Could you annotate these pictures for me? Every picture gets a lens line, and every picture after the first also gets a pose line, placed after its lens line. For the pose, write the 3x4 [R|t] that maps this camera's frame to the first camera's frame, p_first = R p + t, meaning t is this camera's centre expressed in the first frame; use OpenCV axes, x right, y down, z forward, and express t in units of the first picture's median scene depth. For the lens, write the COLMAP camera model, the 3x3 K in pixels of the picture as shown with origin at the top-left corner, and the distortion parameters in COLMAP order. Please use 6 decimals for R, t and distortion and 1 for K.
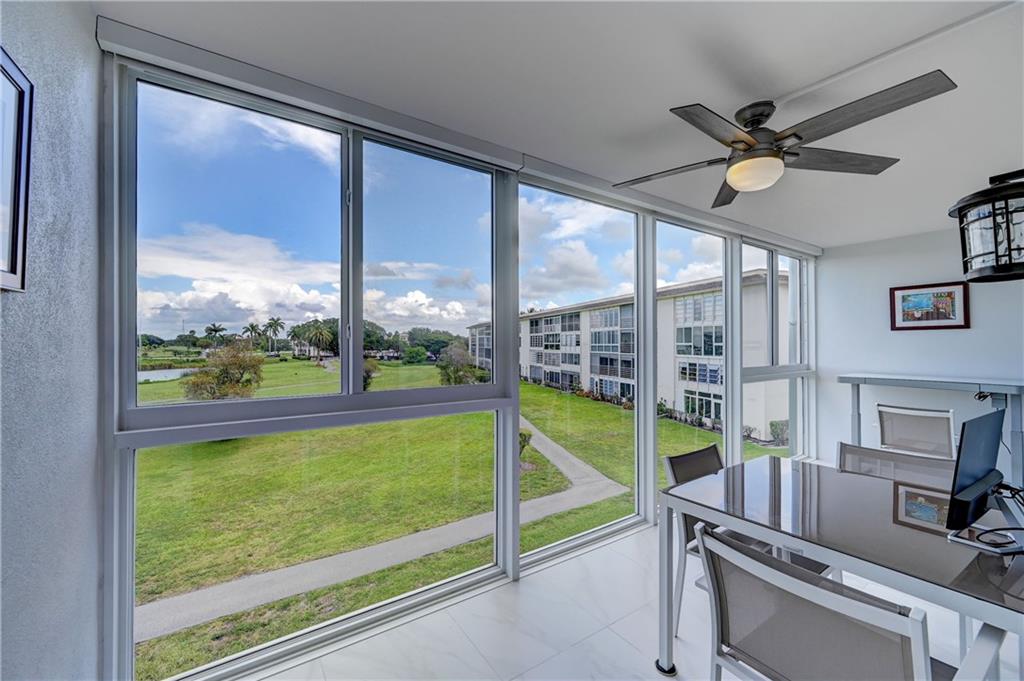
lens RADIAL K [[403.3, 0, 510.3], [0, 403.3, 341.5], [0, 0, 1]] dist [0.000781, 0.000118]
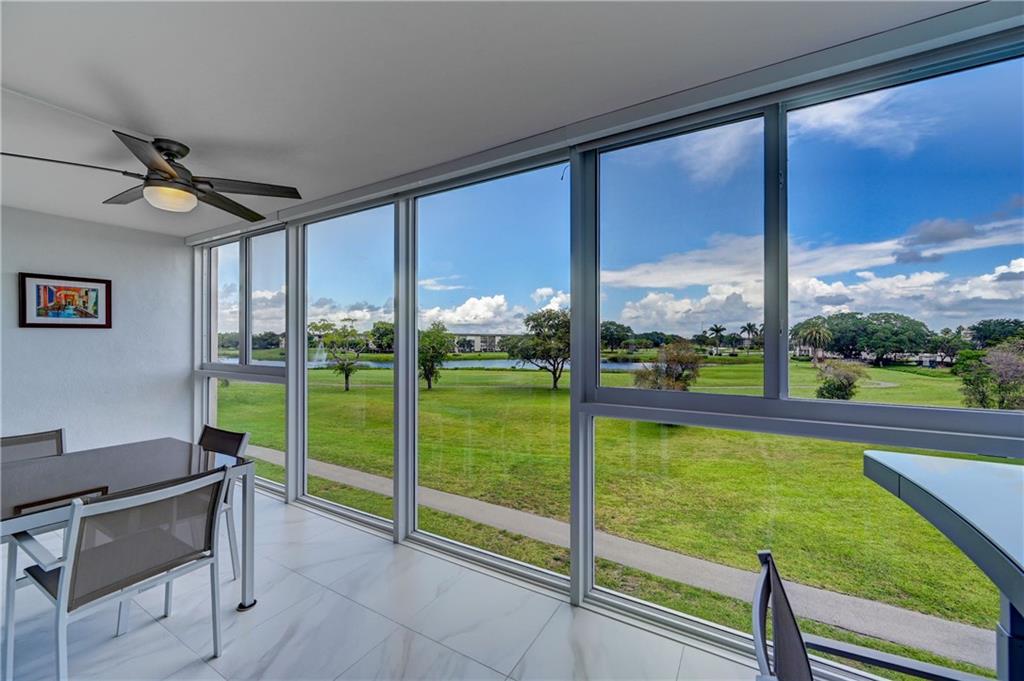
lens RADIAL K [[403.3, 0, 510.3], [0, 403.3, 341.5], [0, 0, 1]] dist [0.000781, 0.000118]
pose [[0.434097, 0.004698, -0.900854, 0.227367], [-0.002426, 0.999989, 0.004046, -0.000424], [0.900863, 0.000429, 0.434104, 0.148224]]
